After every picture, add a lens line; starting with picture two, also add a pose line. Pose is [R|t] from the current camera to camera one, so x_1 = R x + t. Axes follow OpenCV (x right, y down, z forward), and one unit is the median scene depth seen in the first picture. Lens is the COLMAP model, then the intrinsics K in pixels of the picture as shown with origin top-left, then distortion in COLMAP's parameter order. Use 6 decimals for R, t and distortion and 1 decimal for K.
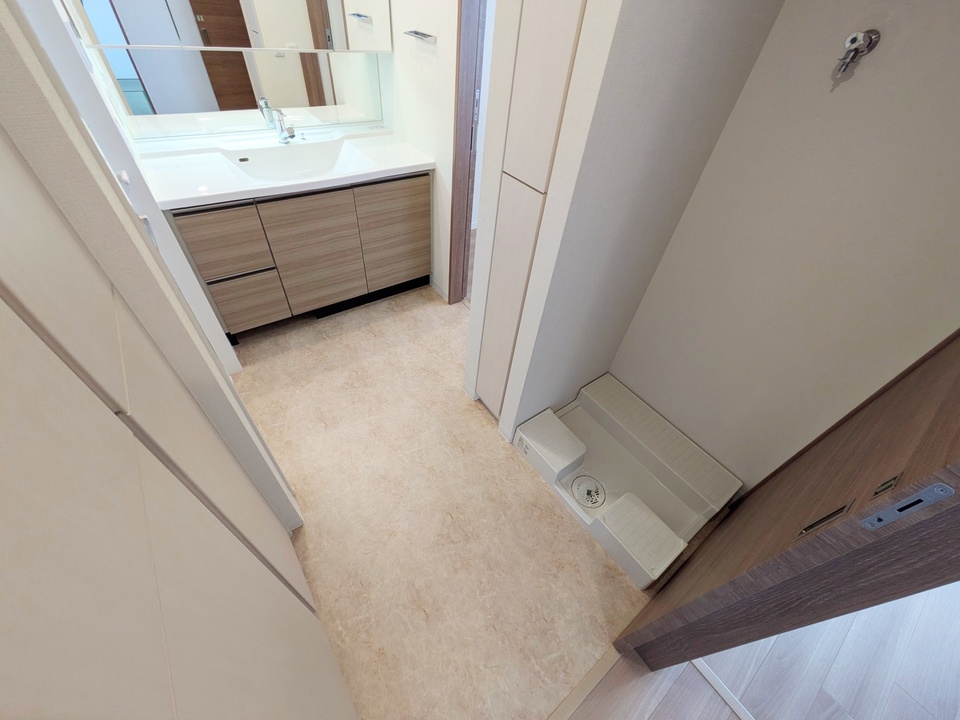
lens RADIAL K [[379.5, 0, 479.8], [0, 379.5, 360.4], [0, 0, 1]] dist [0.002393, 0.000343]
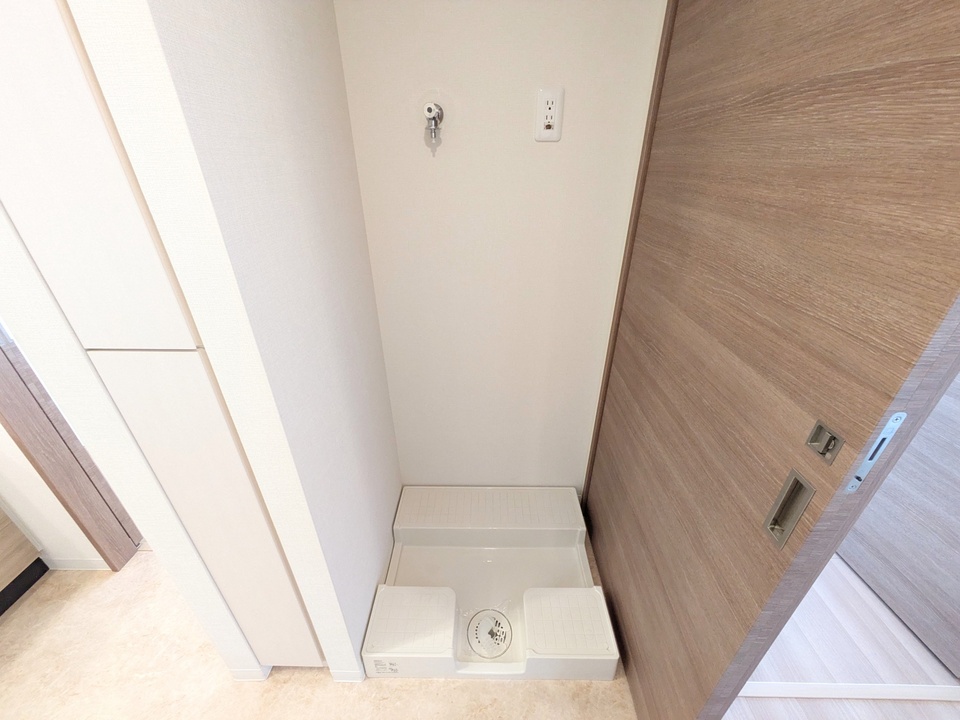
lens RADIAL K [[379.5, 0, 482.8], [0, 379.5, 358.1], [0, 0, 1]] dist [0.002393, 0.000343]
pose [[0.594413, -0.455691, 0.662585, 0.020306], [0.607093, 0.794629, 0.001872, -0.092816], [-0.527362, 0.401138, 0.748984, 0.190742]]
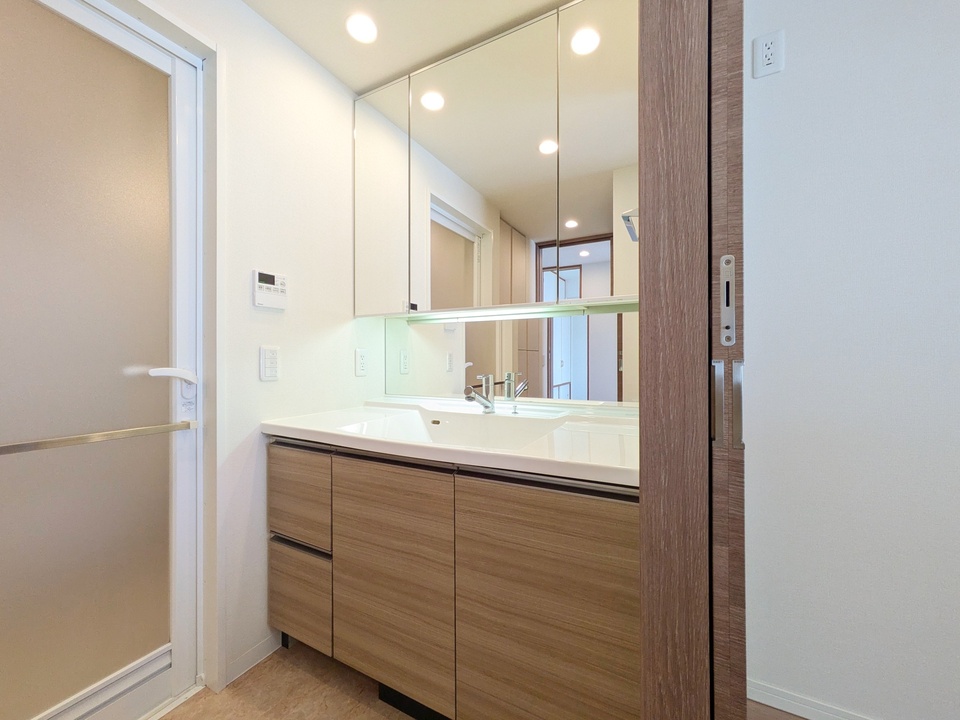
lens RADIAL K [[379.5, 0, 485.7], [0, 379.5, 361.2], [0, 0, 1]] dist [0.002393, 0.000343]
pose [[0.444177, -0.082466, -0.892136, 0.153452], [-0.608153, 0.703464, -0.367814, -0.399745], [0.657918, 0.705930, 0.262311, 0.791235]]
